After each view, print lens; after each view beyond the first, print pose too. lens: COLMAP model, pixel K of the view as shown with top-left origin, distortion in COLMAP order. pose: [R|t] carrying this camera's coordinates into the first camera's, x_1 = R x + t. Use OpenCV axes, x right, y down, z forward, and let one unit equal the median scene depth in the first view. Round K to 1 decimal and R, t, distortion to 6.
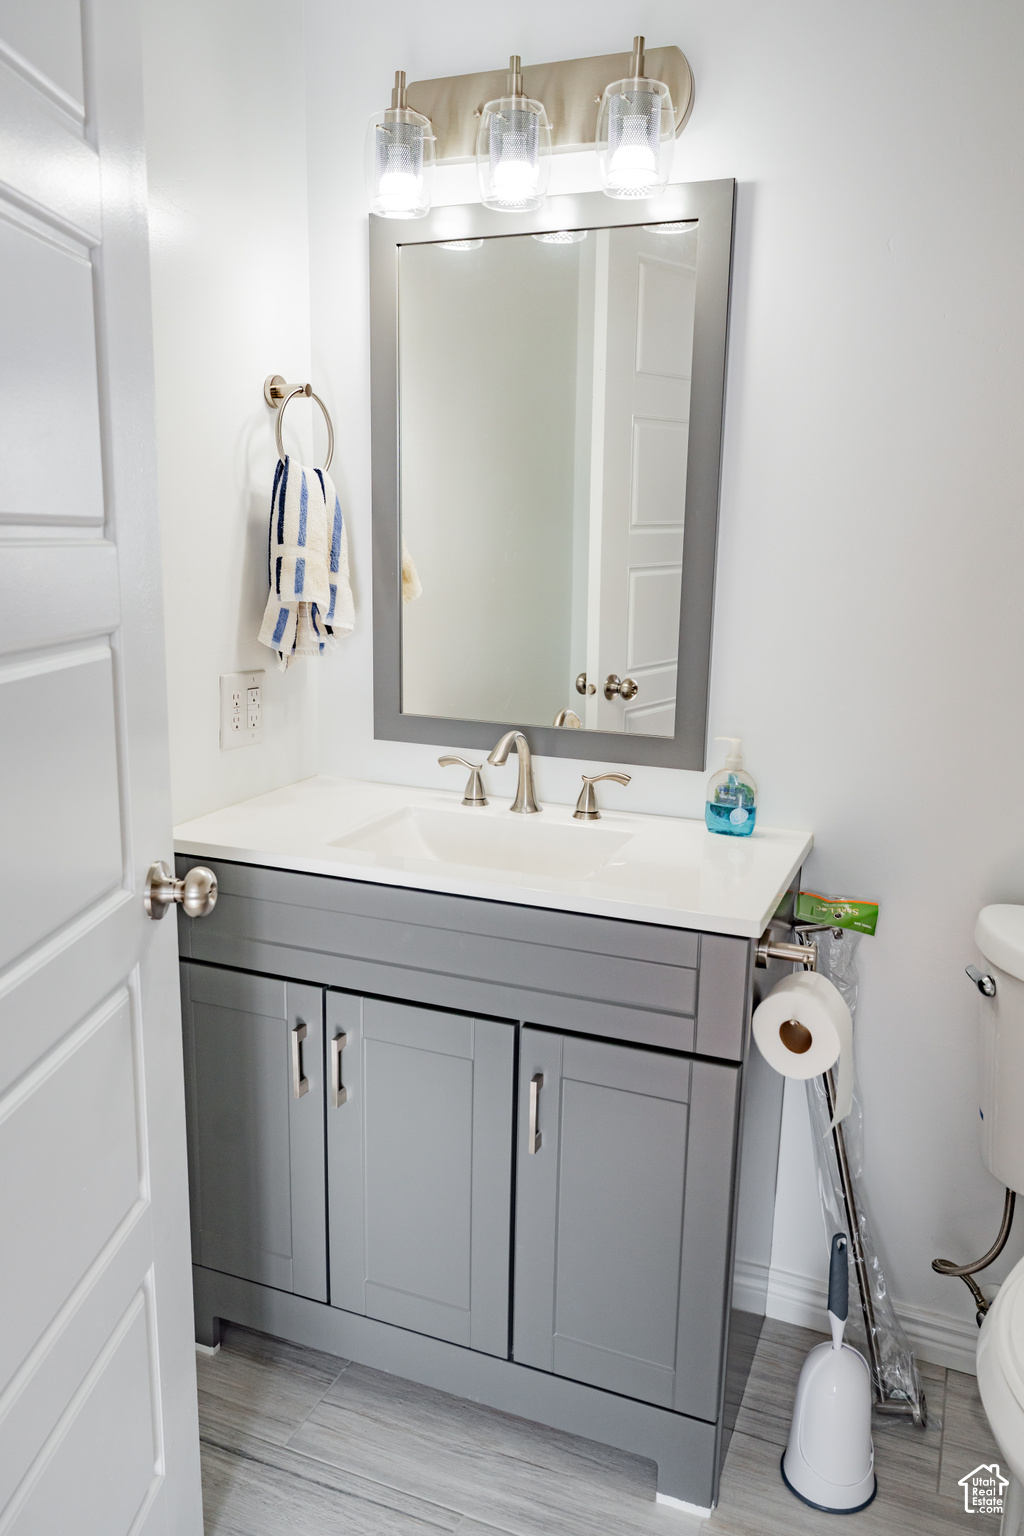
lens RADIAL K [[1161.2, 0, 511.8], [0, 1161.2, 766.5], [0, 0, 1]] dist [-0.006742, 0.006342]
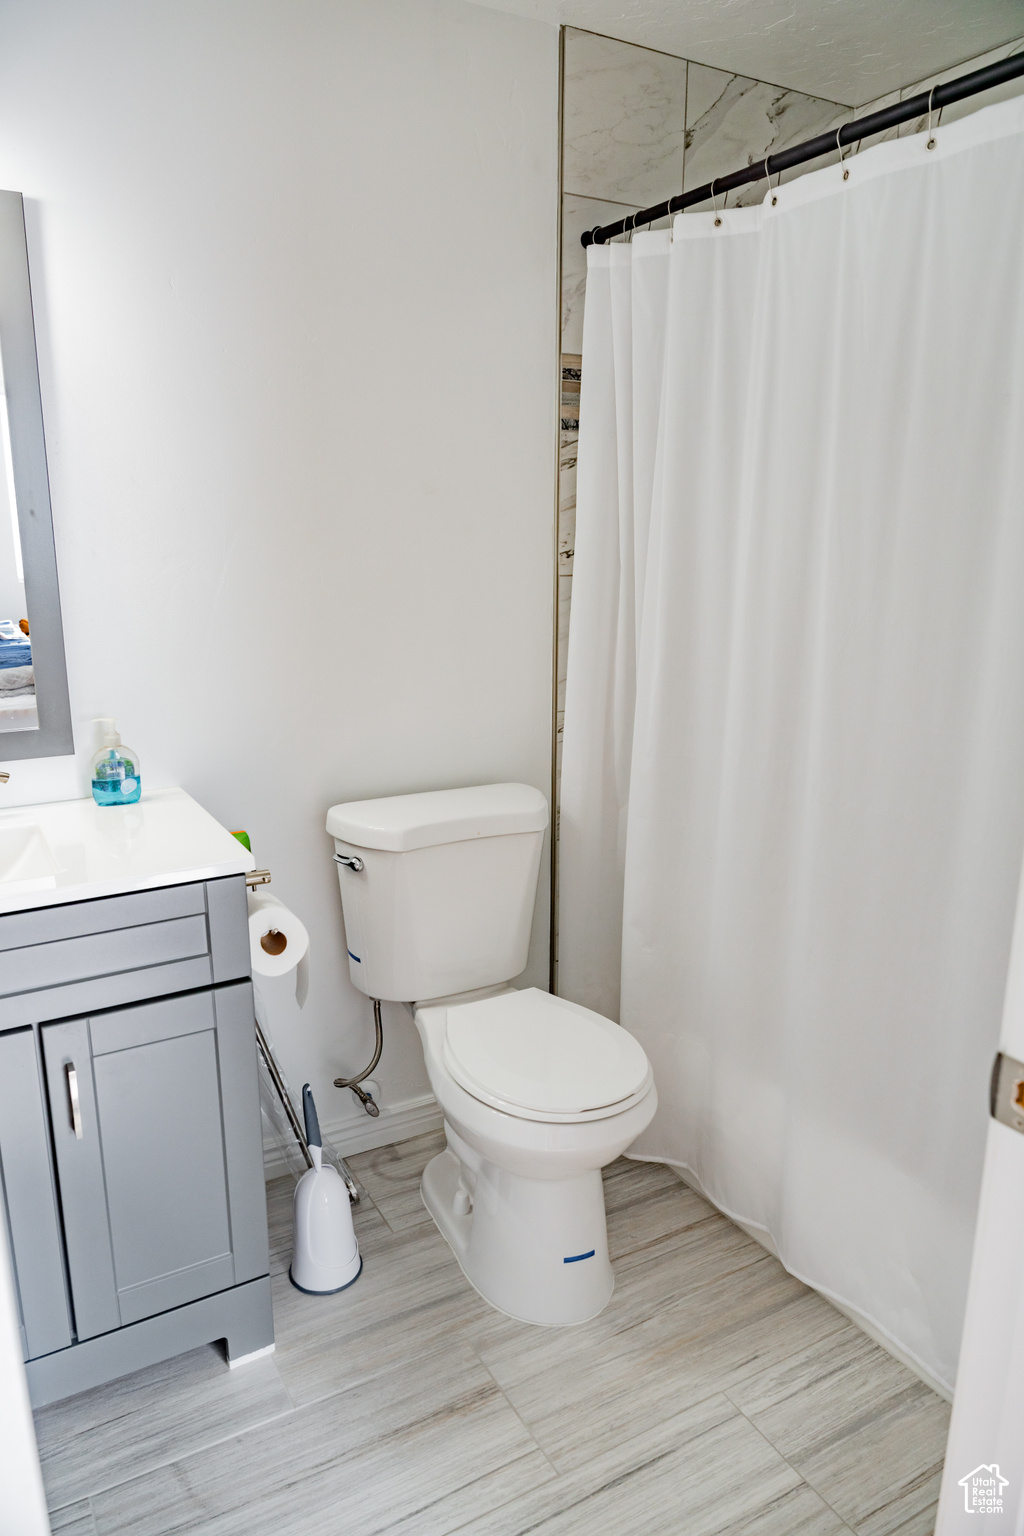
lens RADIAL K [[1048.0, 0, 512.7], [0, 1048.0, 769.5], [0, 0, 1]] dist [0.004227, -0.013984]
pose [[0.600170, -0.204190, 0.773371, -0.388853], [0.166326, 0.977592, 0.129033, -0.044549], [-0.782388, 0.051190, 0.620684, 0.089650]]
